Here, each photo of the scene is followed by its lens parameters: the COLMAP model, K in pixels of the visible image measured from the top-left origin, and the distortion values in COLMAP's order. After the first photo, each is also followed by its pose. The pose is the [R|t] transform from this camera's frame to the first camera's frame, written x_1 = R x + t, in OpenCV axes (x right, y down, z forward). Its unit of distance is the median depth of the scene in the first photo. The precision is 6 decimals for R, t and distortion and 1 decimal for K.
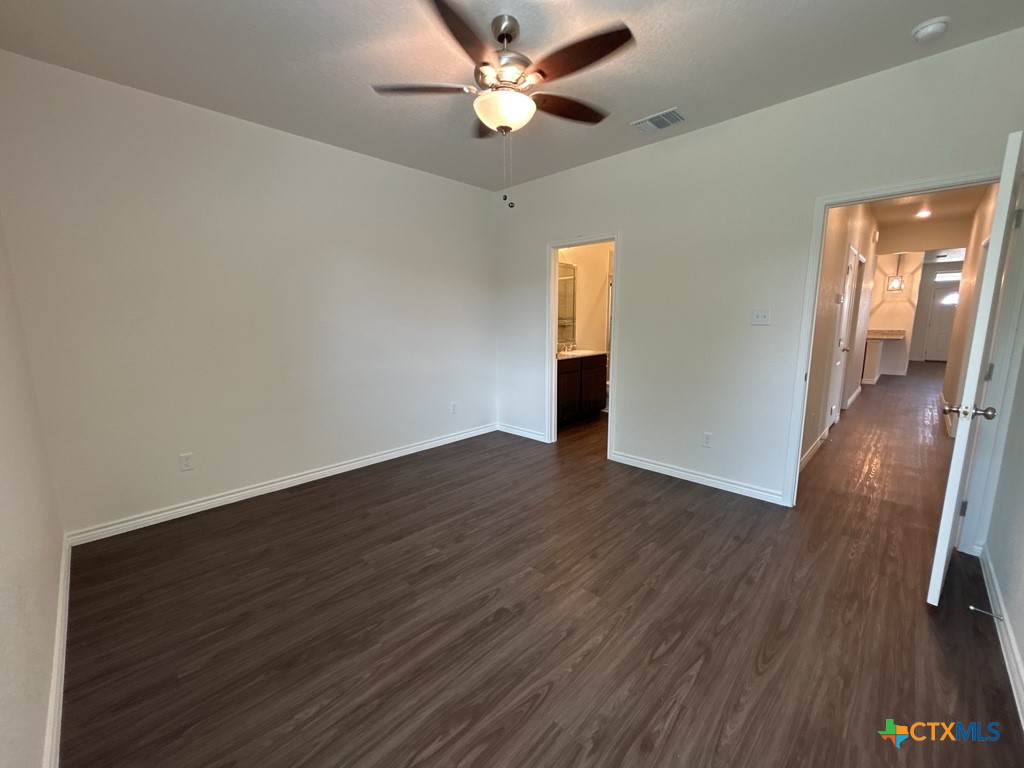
lens RADIAL K [[412.5, 0, 507.6], [0, 412.5, 384.2], [0, 0, 1]] dist [0.001831, 0.001008]
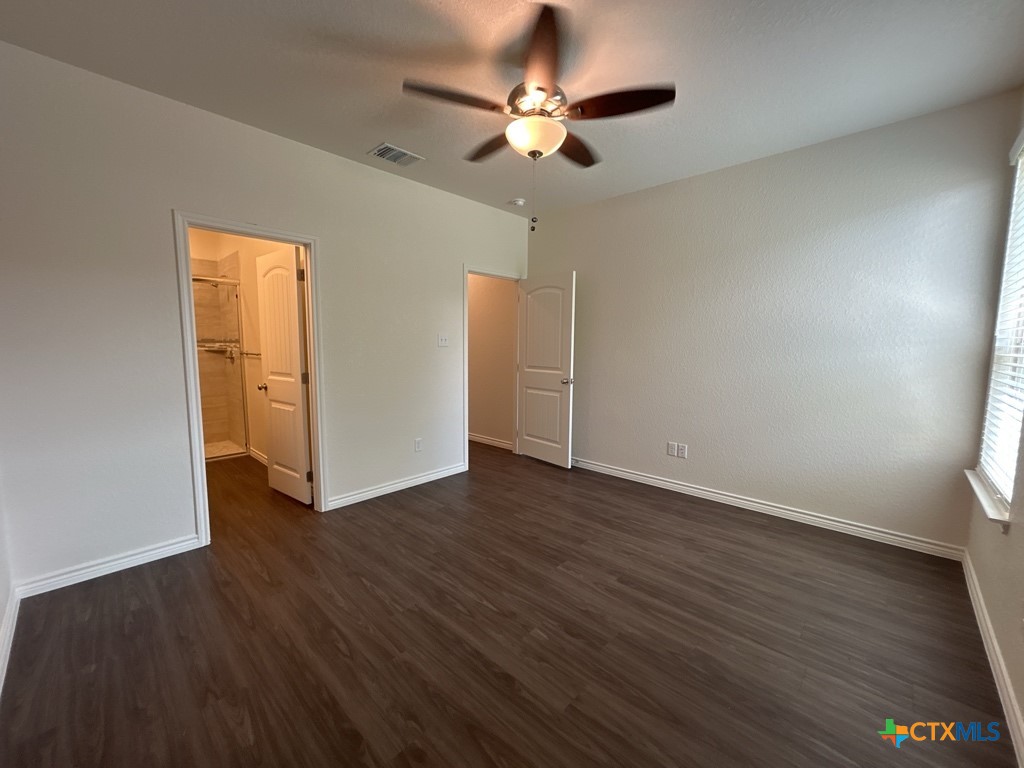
lens RADIAL K [[412.5, 0, 518.7], [0, 412.5, 384.3], [0, 0, 1]] dist [0.001831, 0.001008]
pose [[-0.030769, -0.092872, 0.995202, -0.864567], [0.156539, 0.982940, 0.096568, -0.131642], [-0.987192, 0.158759, -0.015706, 0.921776]]
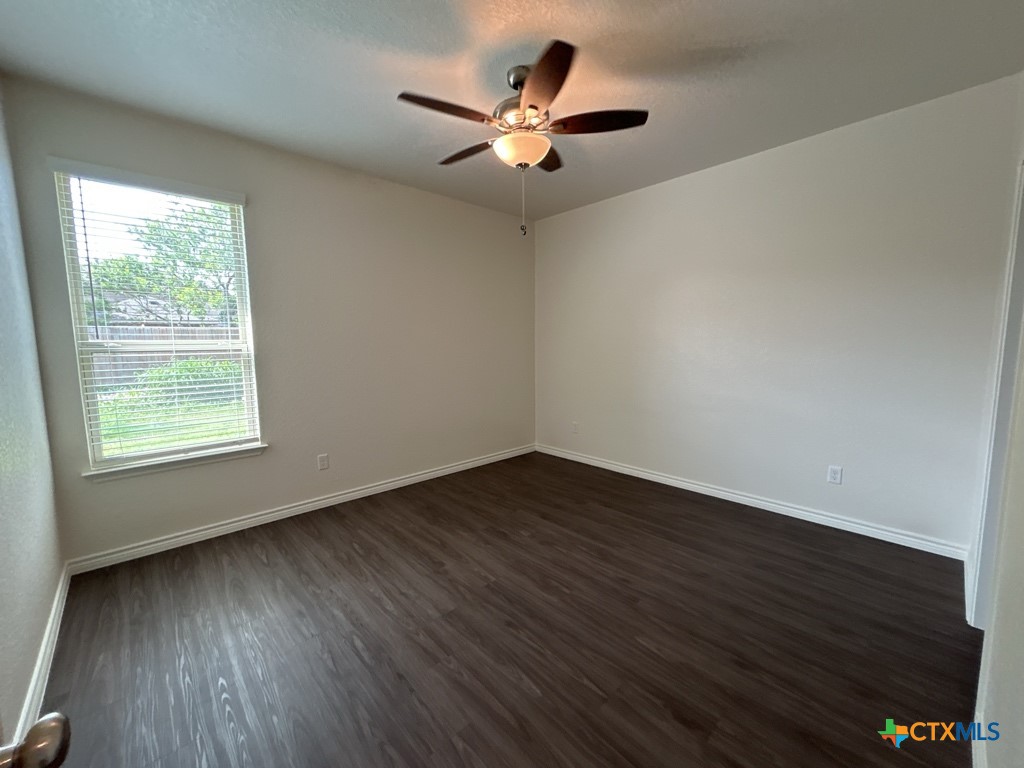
lens RADIAL K [[412.5, 0, 520.5], [0, 412.5, 385.2], [0, 0, 1]] dist [0.001831, 0.001008]
pose [[-0.032407, 0.112935, -0.993074, 0.908303], [-0.151489, 0.981561, 0.116570, -0.145410], [0.987928, 0.154218, -0.014700, 0.887230]]
